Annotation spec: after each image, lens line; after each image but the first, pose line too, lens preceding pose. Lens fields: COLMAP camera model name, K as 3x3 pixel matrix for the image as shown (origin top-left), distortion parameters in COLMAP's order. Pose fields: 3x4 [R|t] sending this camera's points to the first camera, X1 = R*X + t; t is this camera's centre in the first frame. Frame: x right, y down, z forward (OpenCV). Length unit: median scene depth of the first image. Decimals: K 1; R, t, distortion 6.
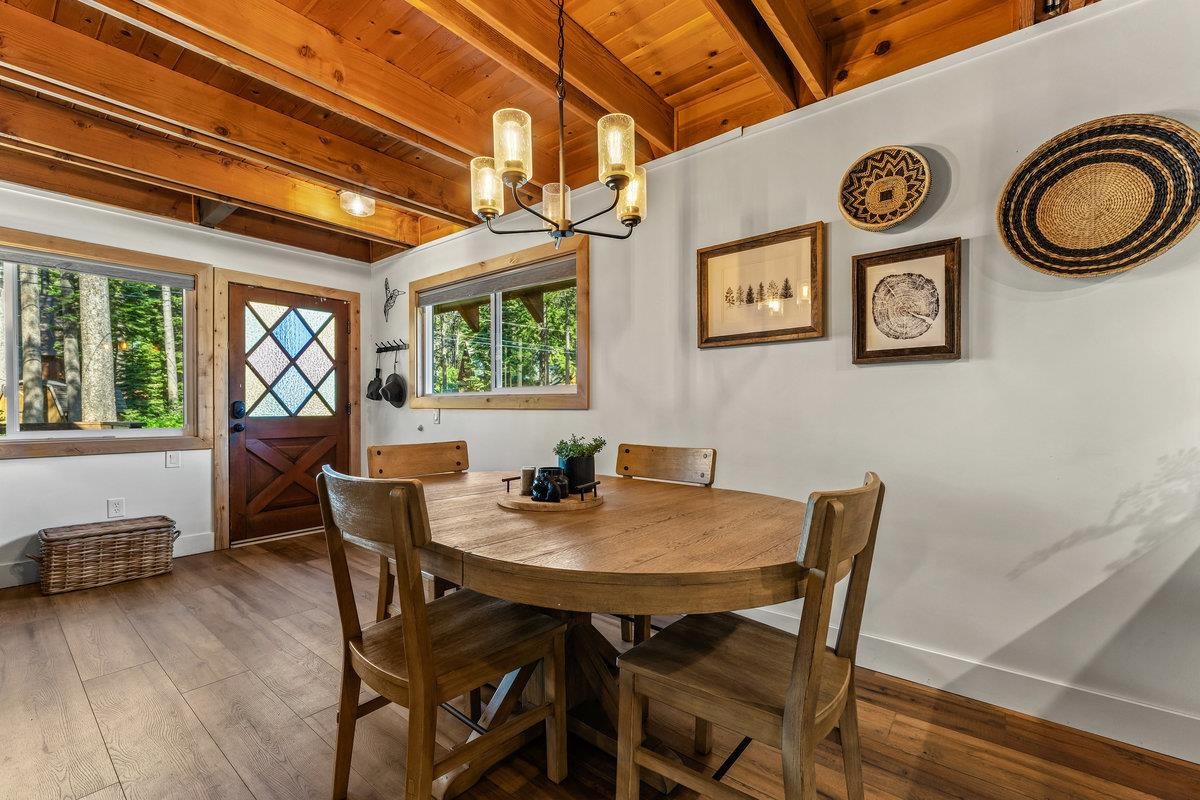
lens RADIAL K [[511.6, 0, 584.7], [0, 511.6, 415.1], [0, 0, 1]] dist [-0.010336, 0.000234]
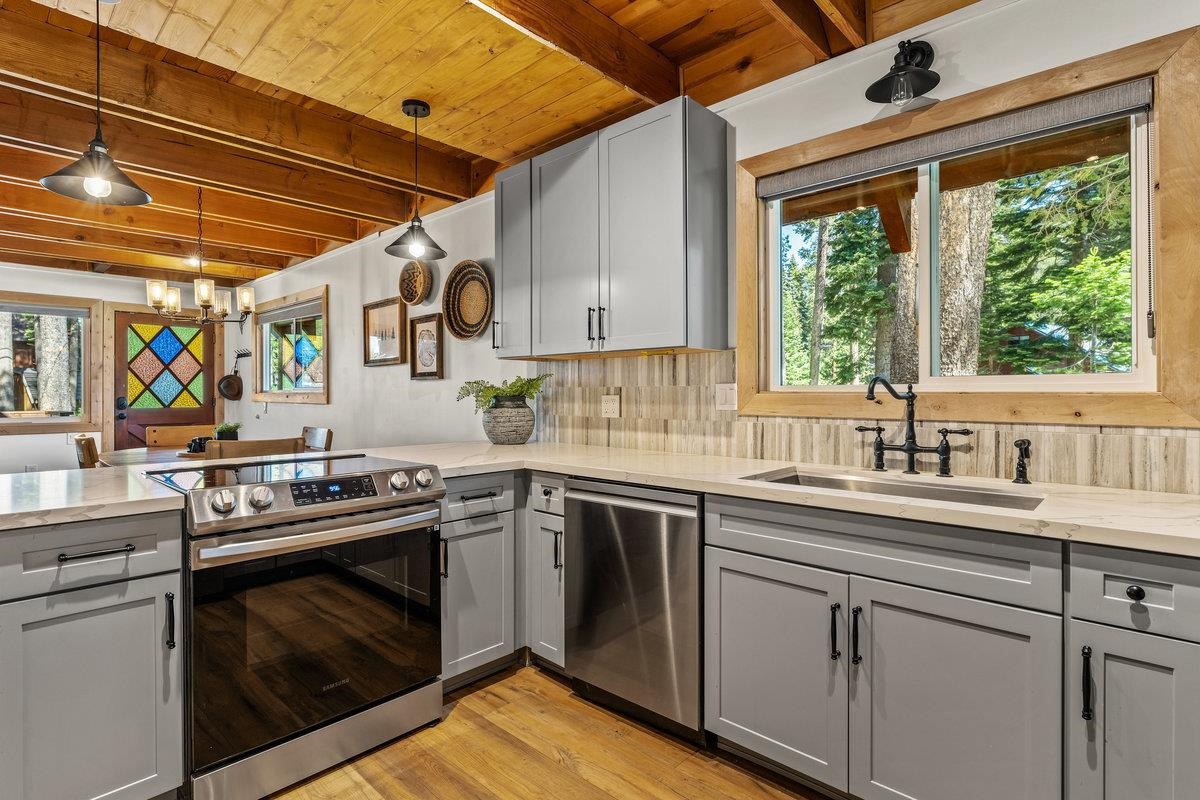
lens RADIAL K [[592.2, 0, 597.5], [0, 592.2, 390.3], [0, 0, 1]] dist [-0.013700, -0.000071]
pose [[0.998985, -0.002932, -0.044946, 1.038797], [0.002217, 0.999870, -0.015965, -0.026080], [0.044987, 0.015849, 0.998862, -0.808448]]
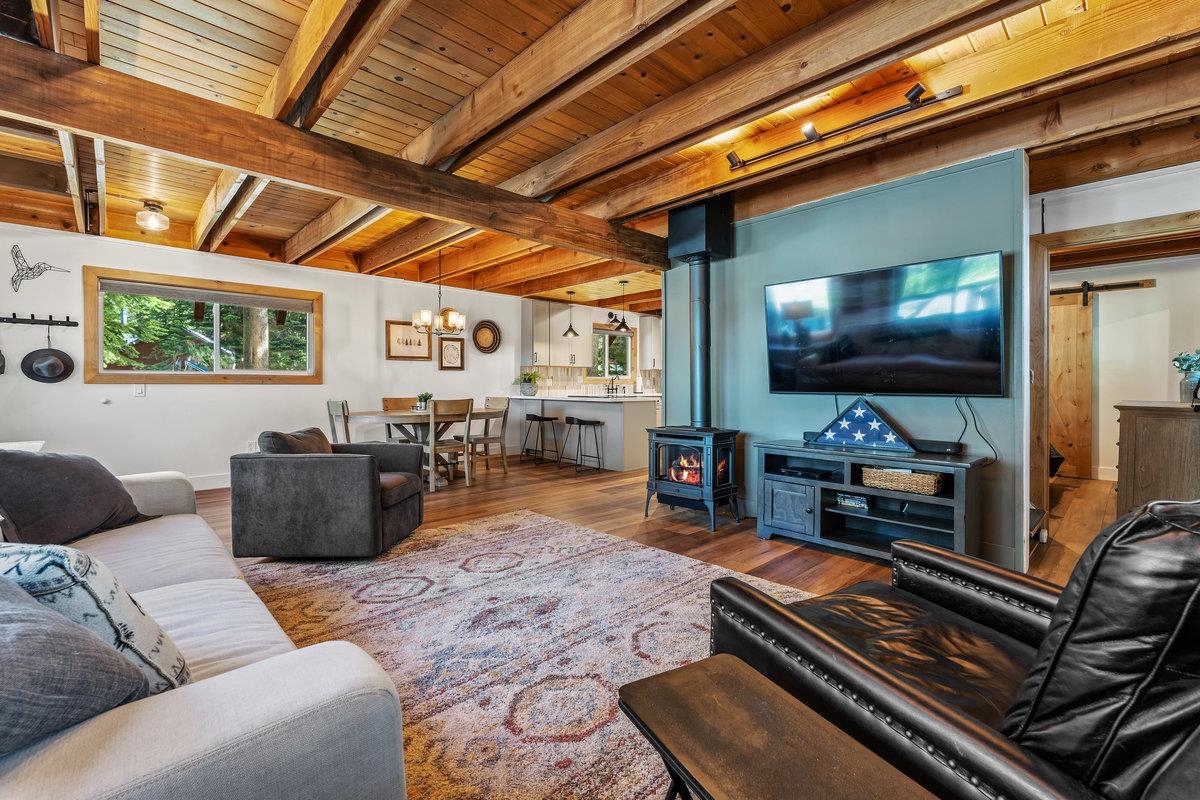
lens RADIAL K [[520.2, 0, 598.5], [0, 520.2, 386.1], [0, 0, 1]] dist [0.000087, -0.000038]
pose [[0.103185, -0.004377, 0.994653, -2.220163], [0.013401, 0.999906, 0.003010, 0.005159], [-0.994572, 0.013019, 0.103234, -0.289365]]
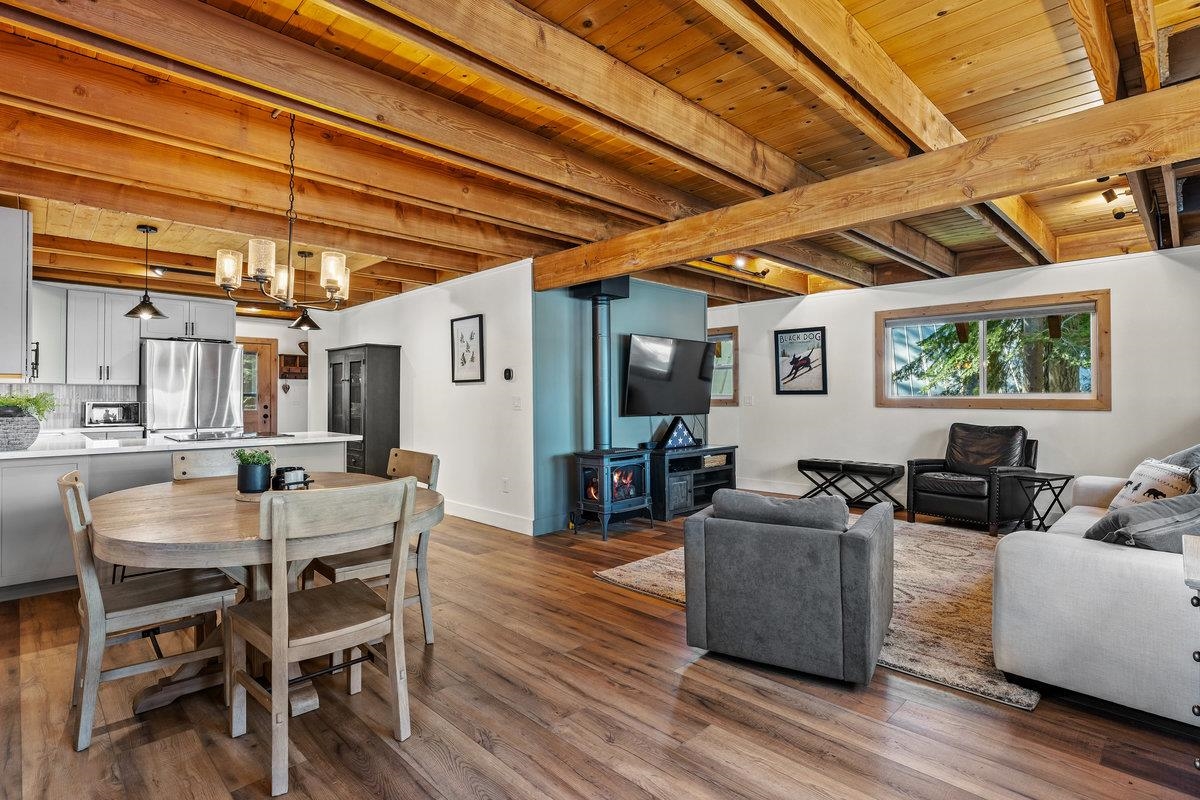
lens RADIAL K [[583.1, 0, 600.0], [0, 583.1, 400.0], [0, 0, 1]] dist [-0.000181, -0.000038]
pose [[-0.996314, 0.001250, 0.085775, -0.686594], [0.003100, 0.999765, 0.021438, -0.076572], [-0.085728, 0.021625, -0.996084, 1.655057]]
